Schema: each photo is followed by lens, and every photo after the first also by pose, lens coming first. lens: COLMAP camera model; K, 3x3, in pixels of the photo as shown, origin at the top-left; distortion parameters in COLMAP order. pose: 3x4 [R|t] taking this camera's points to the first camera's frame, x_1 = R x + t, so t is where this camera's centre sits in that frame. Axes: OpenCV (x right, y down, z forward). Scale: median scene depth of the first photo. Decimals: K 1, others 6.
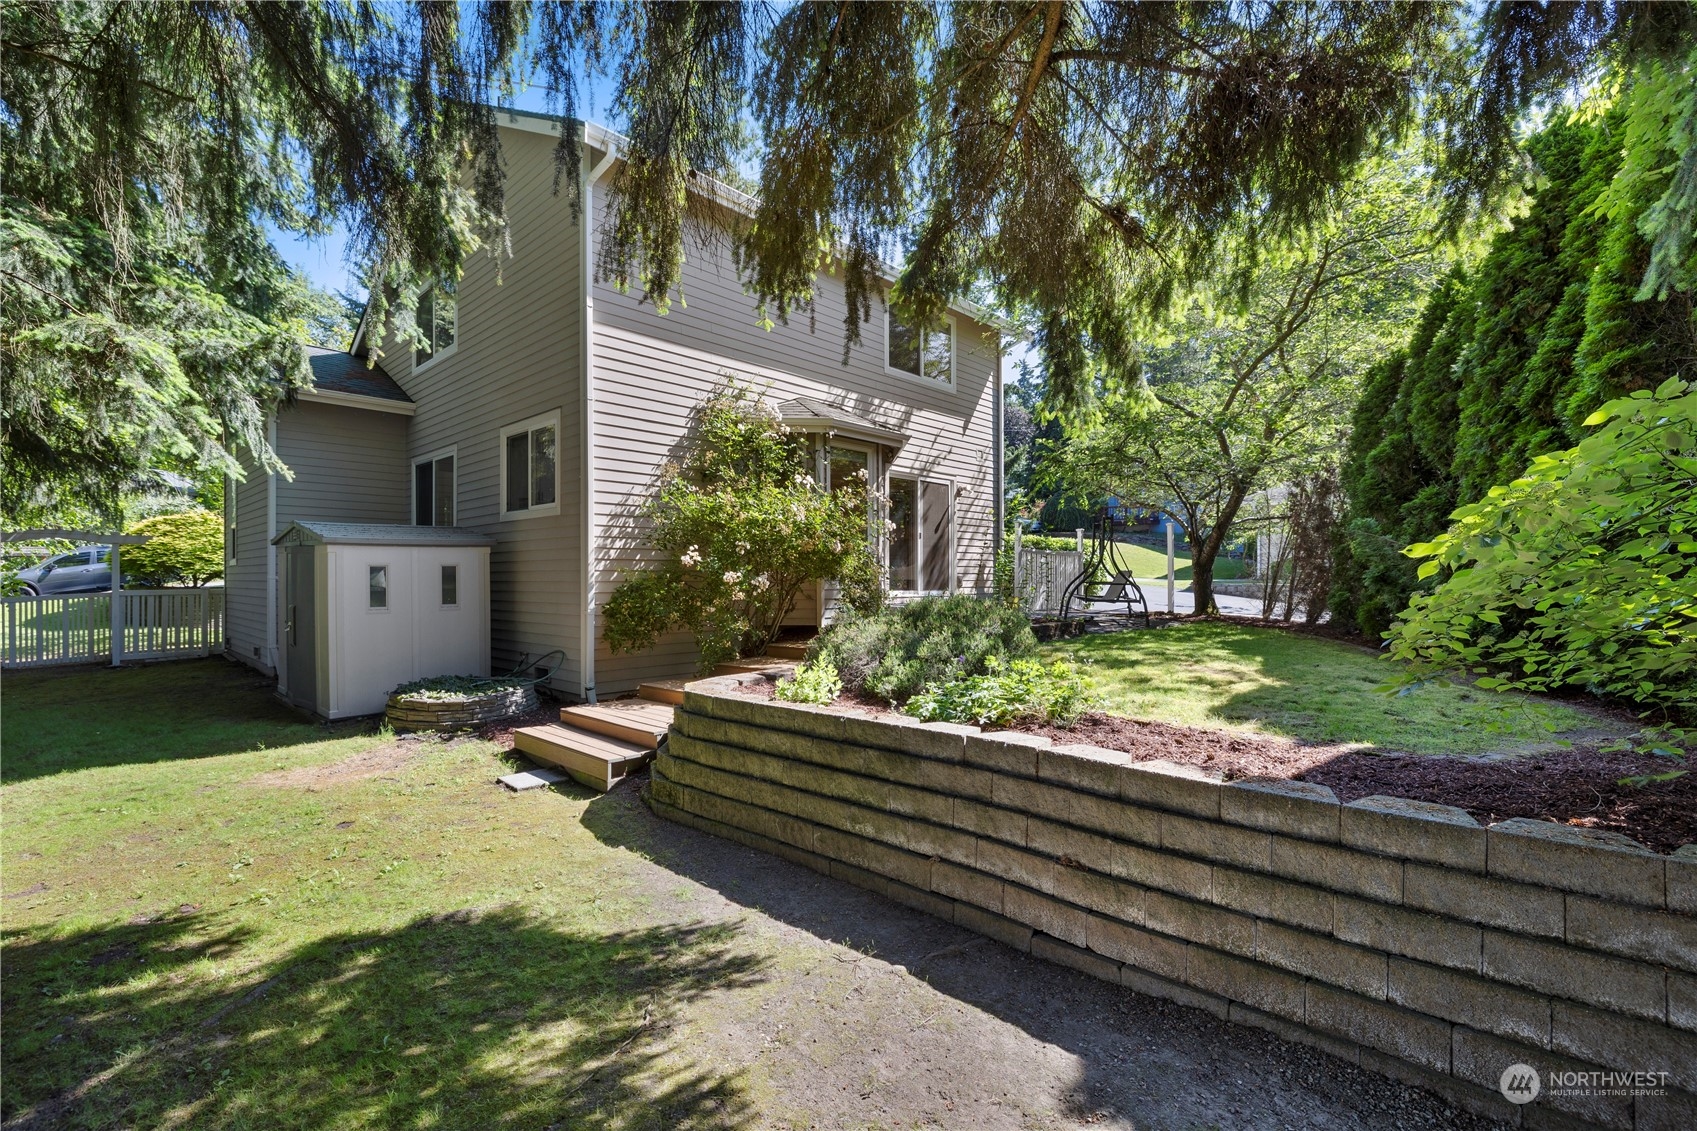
lens RADIAL K [[747.4, 0, 848.0], [0, 747.4, 570.3], [0, 0, 1]] dist [-0.000528, -0.000012]
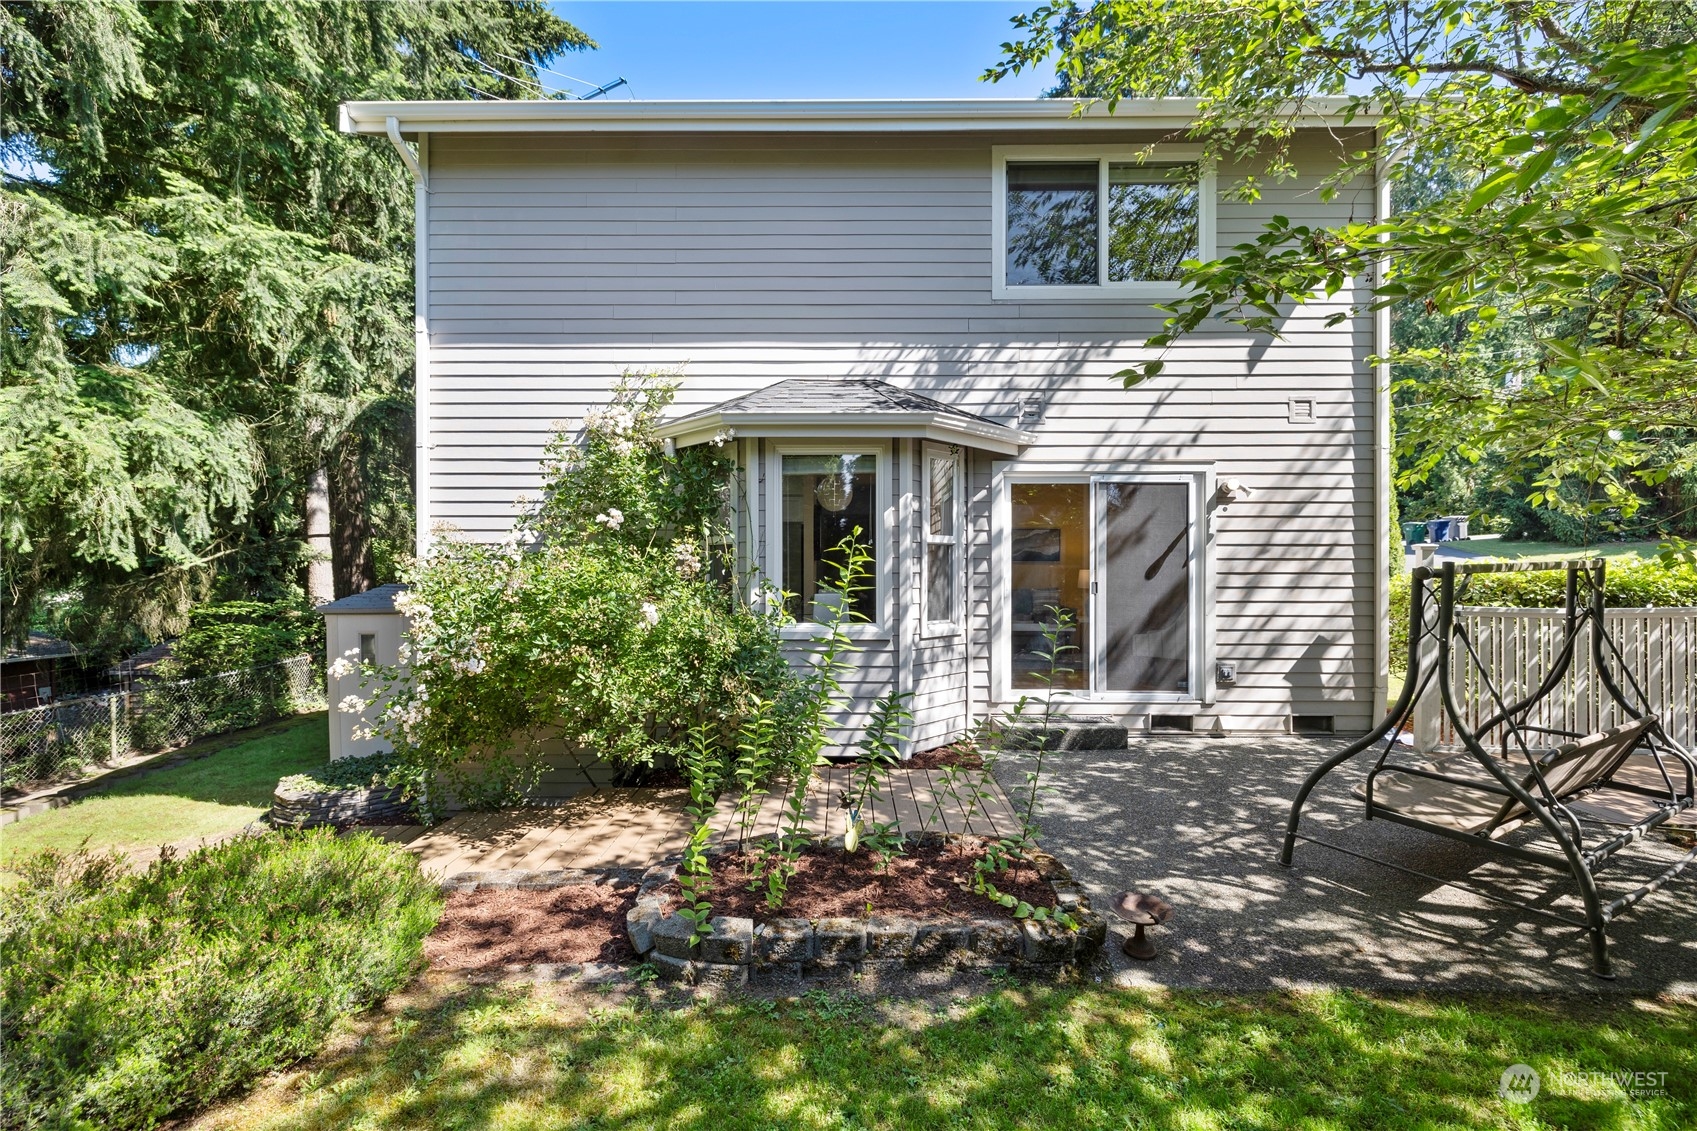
lens RADIAL K [[724.1, 0, 838.7], [0, 724.1, 569.7], [0, 0, 1]] dist [-0.001229, -0.000387]
pose [[0.677424, 0.006090, -0.735567, 0.350509], [0.004950, 0.999905, 0.012837, -0.065614], [0.735576, -0.012337, 0.677330, 0.515913]]
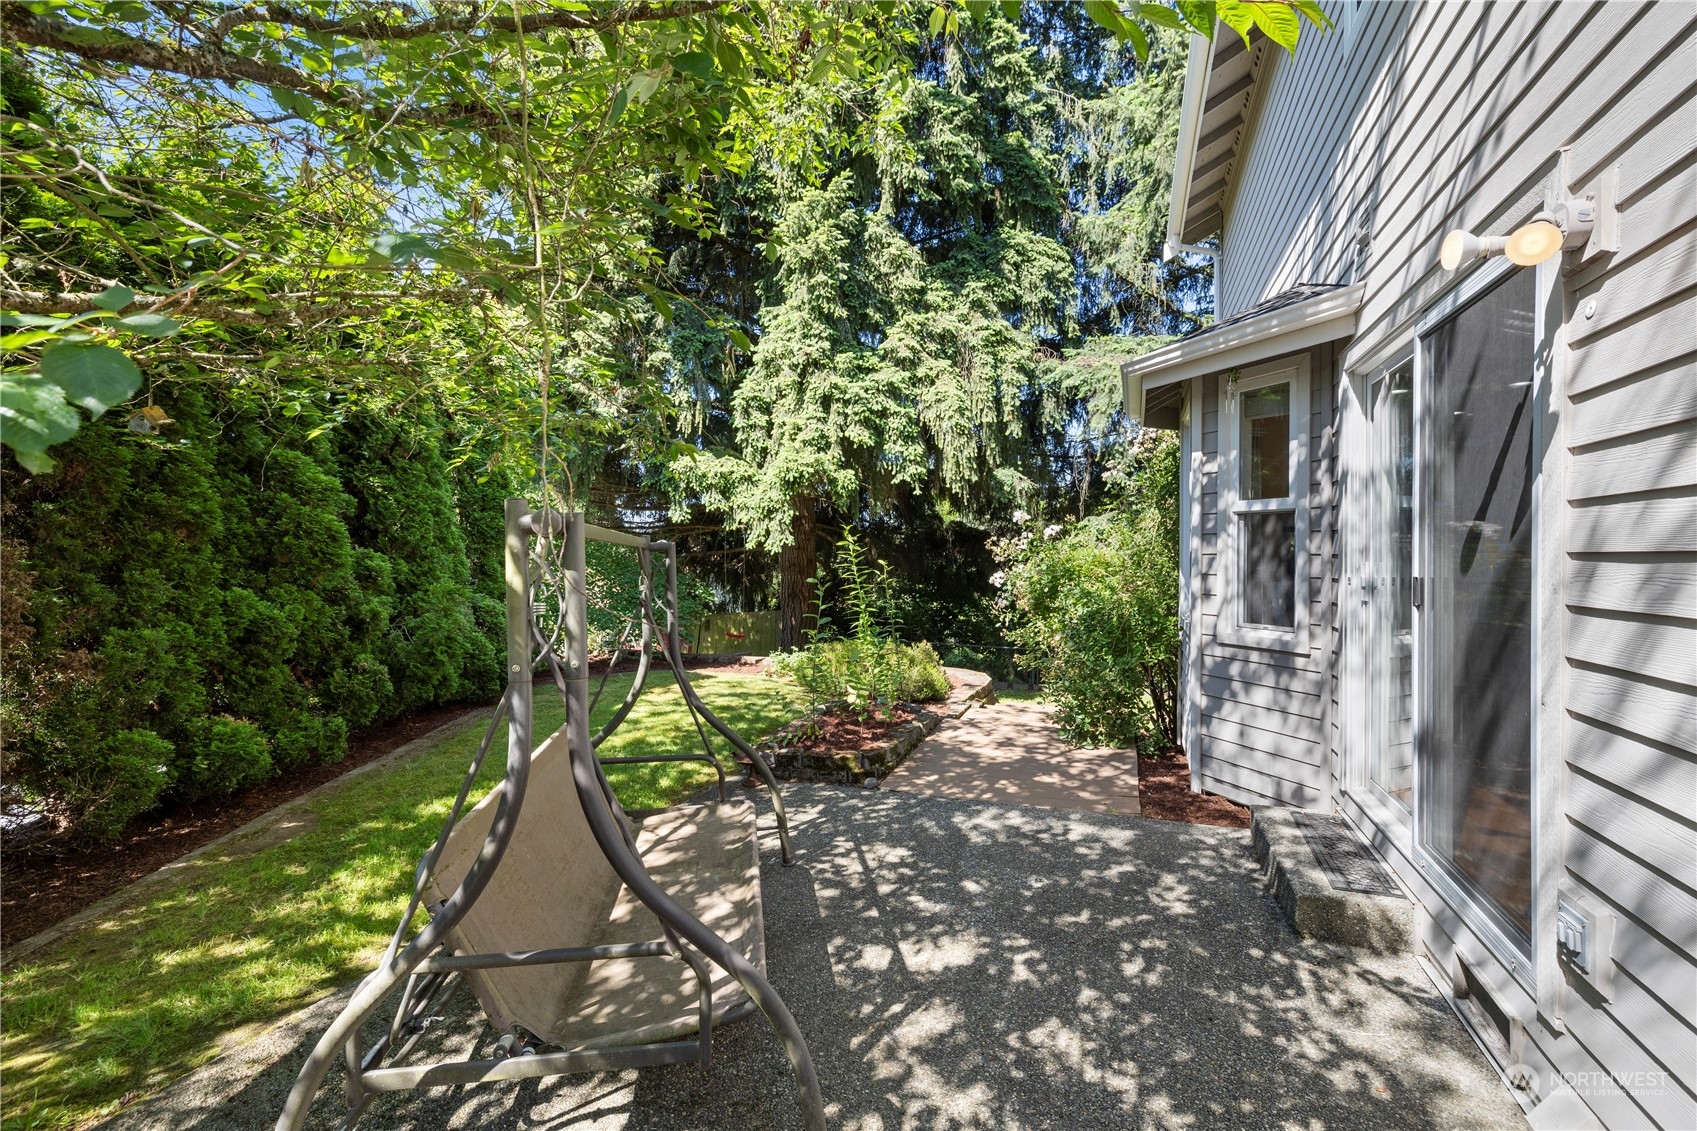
lens RADIAL K [[724.1, 0, 846.0], [0, 724.1, 562.3], [0, 0, 1]] dist [-0.001229, -0.000387]
pose [[-0.934551, 0.004723, -0.355797, 0.332594], [0.005596, 0.999983, -0.001427, -0.053823], [0.355784, -0.003325, -0.934562, 1.160209]]
